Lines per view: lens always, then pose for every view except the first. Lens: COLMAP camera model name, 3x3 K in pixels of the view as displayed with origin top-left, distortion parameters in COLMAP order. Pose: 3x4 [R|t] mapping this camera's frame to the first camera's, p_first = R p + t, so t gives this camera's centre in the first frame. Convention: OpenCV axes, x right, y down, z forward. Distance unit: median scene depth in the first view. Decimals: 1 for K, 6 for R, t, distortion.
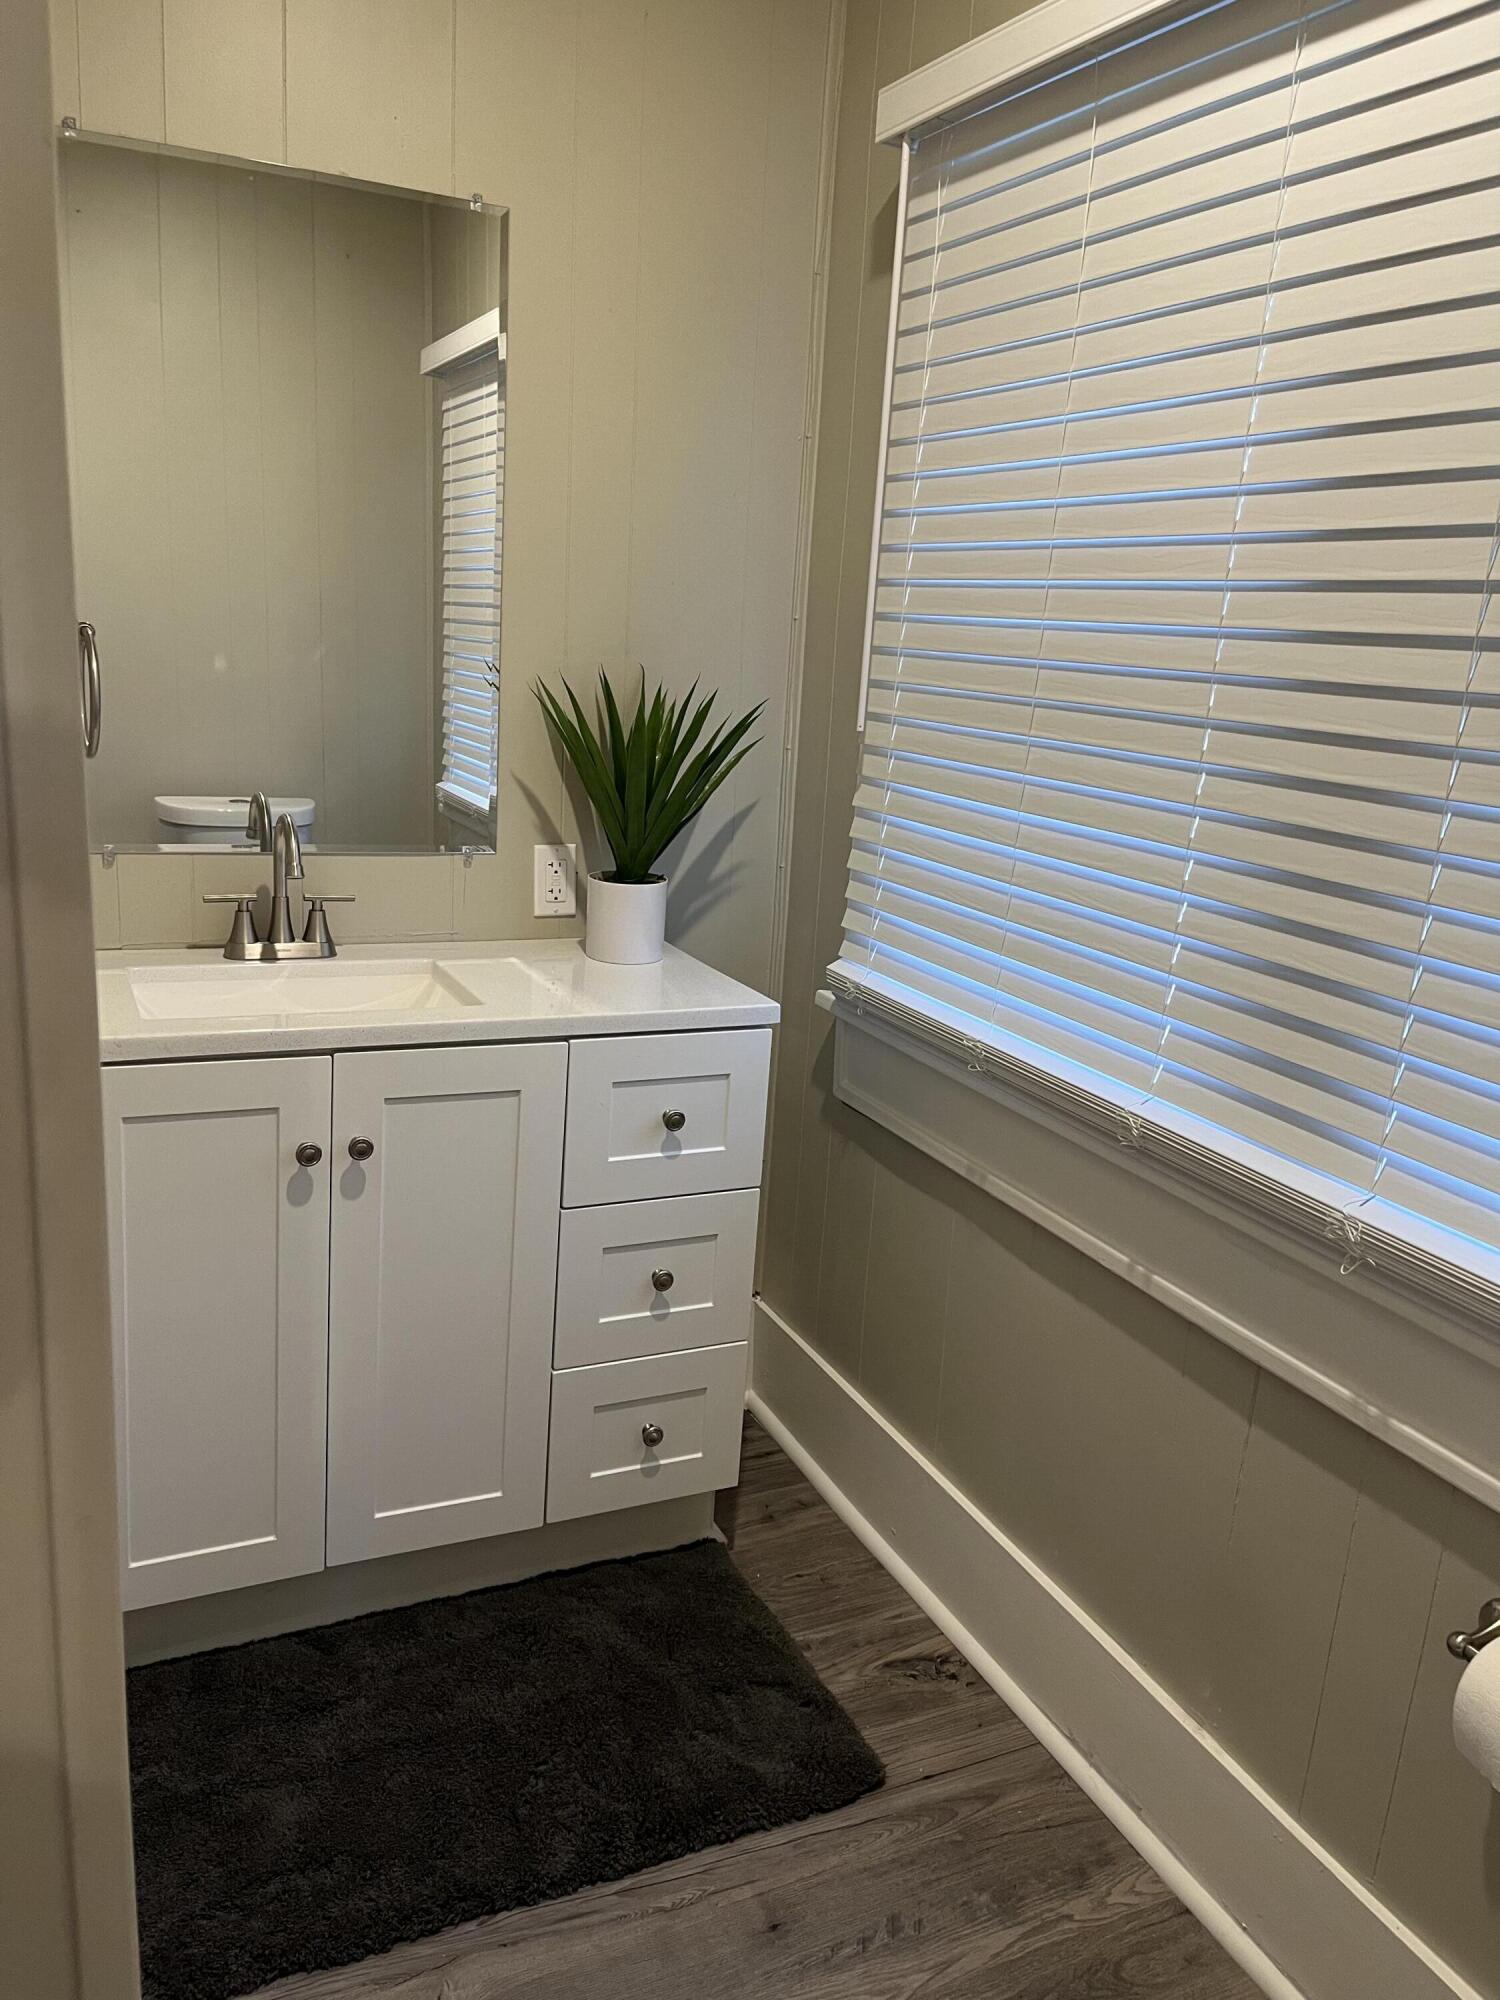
lens RADIAL K [[1526.7, 0, 755.9], [0, 1526.7, 1009.0], [0, 0, 1]] dist [0.067514, -0.094573]
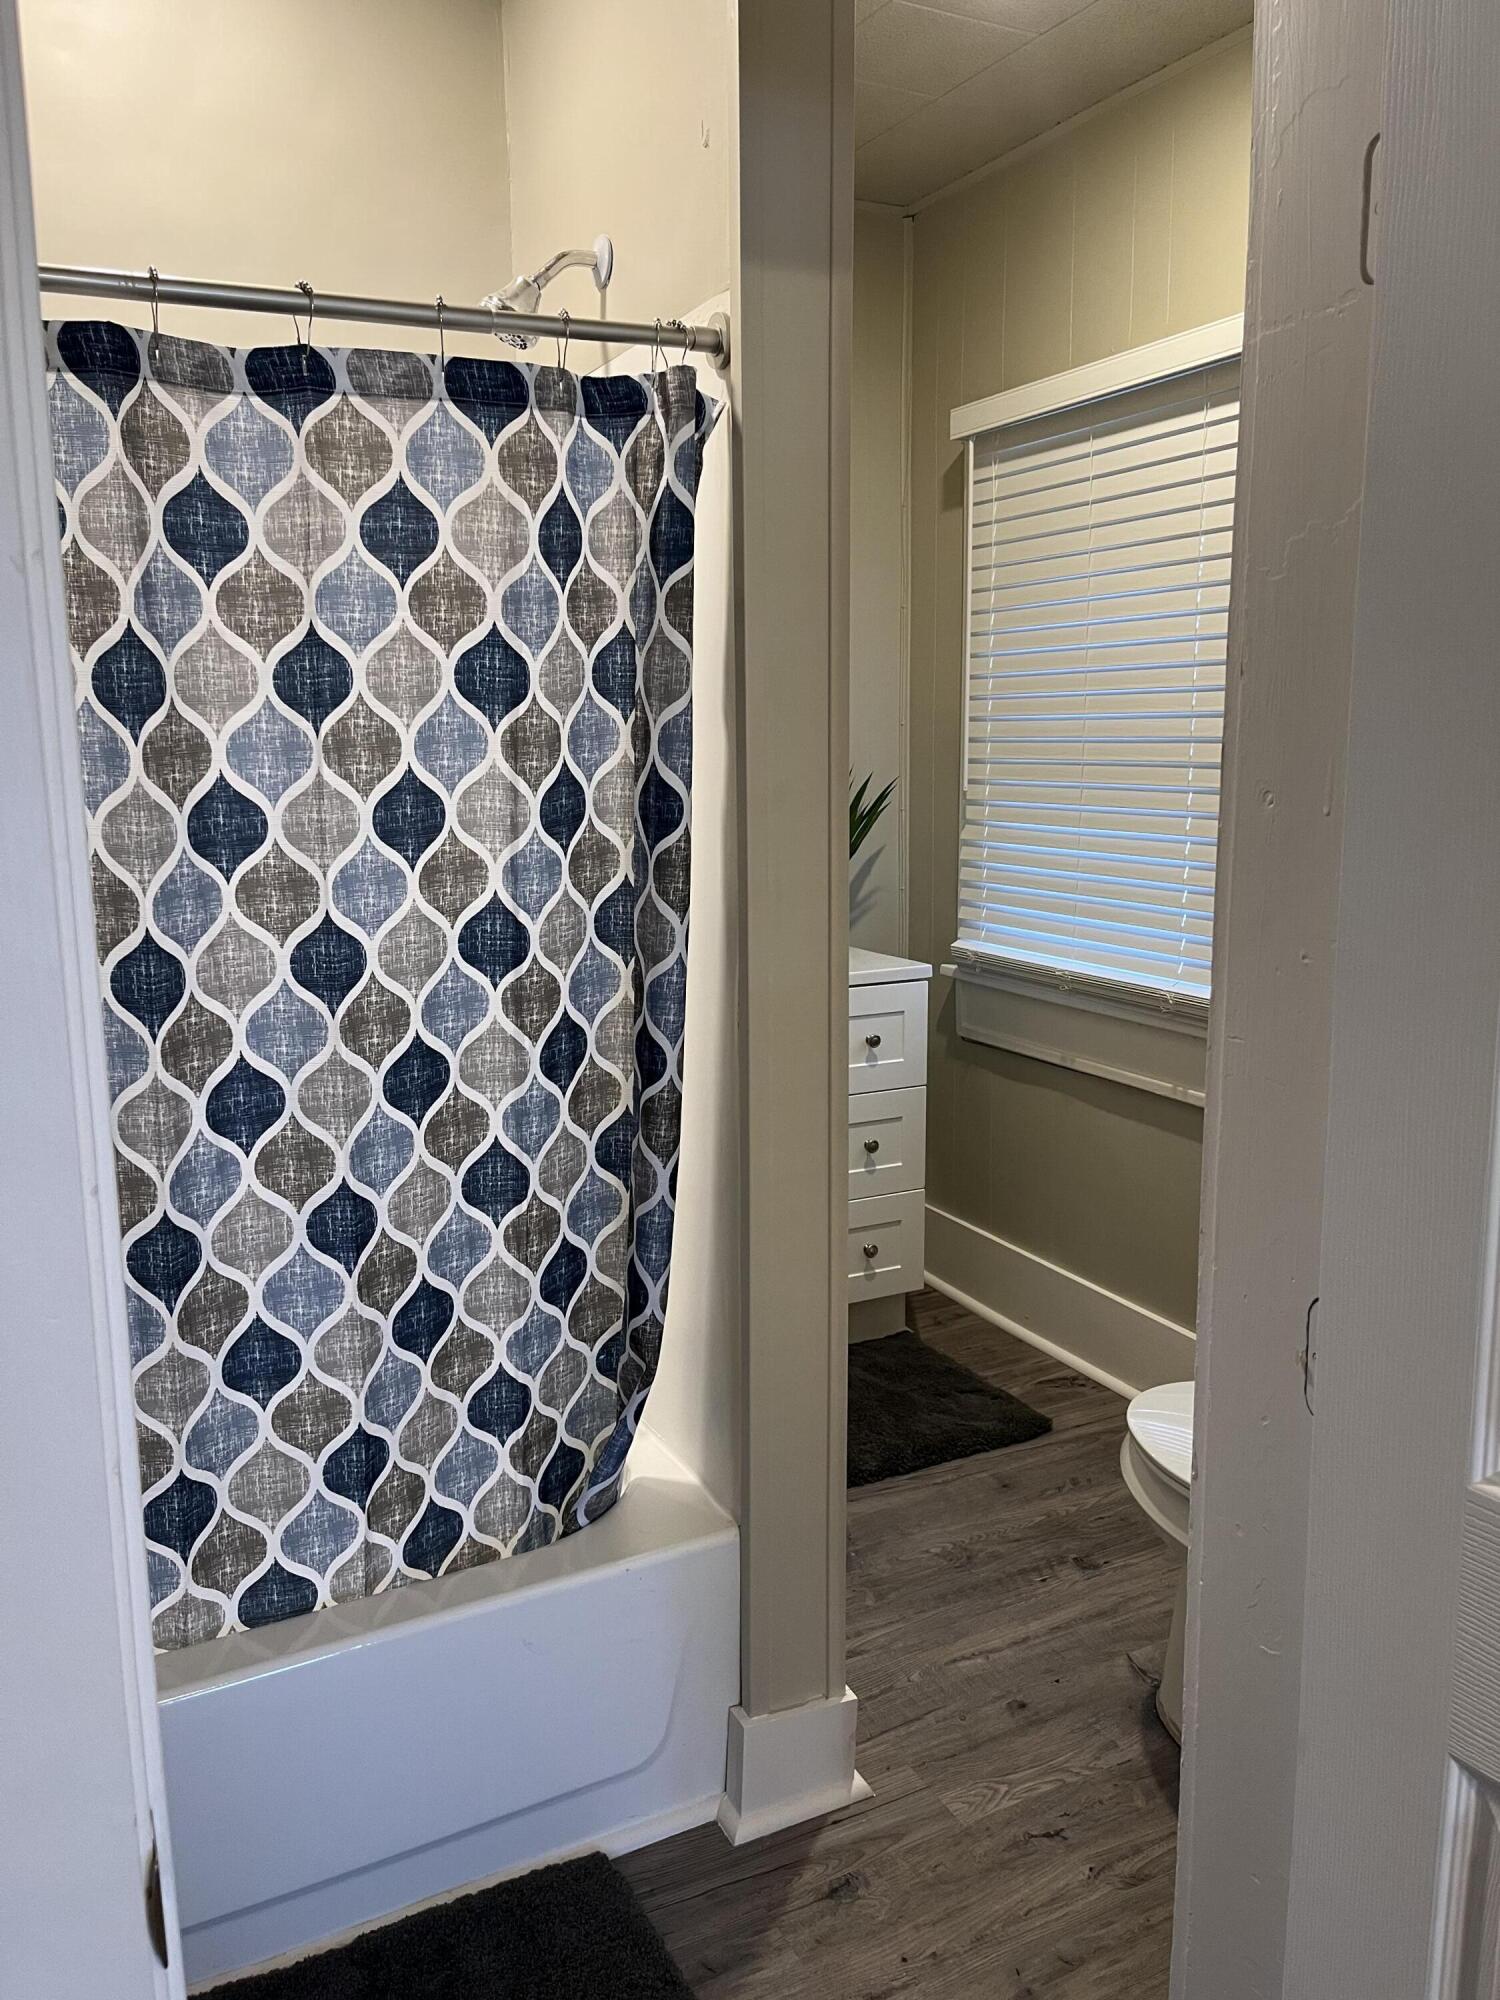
lens RADIAL K [[1526.7, 0, 749.2], [0, 1526.7, 993.9], [0, 0, 1]] dist [0.067514, -0.094573]
pose [[0.996729, -0.078460, 0.019374, -0.206117], [0.079661, 0.994224, -0.071924, 0.125871], [-0.013619, 0.073232, 0.997222, -0.570623]]
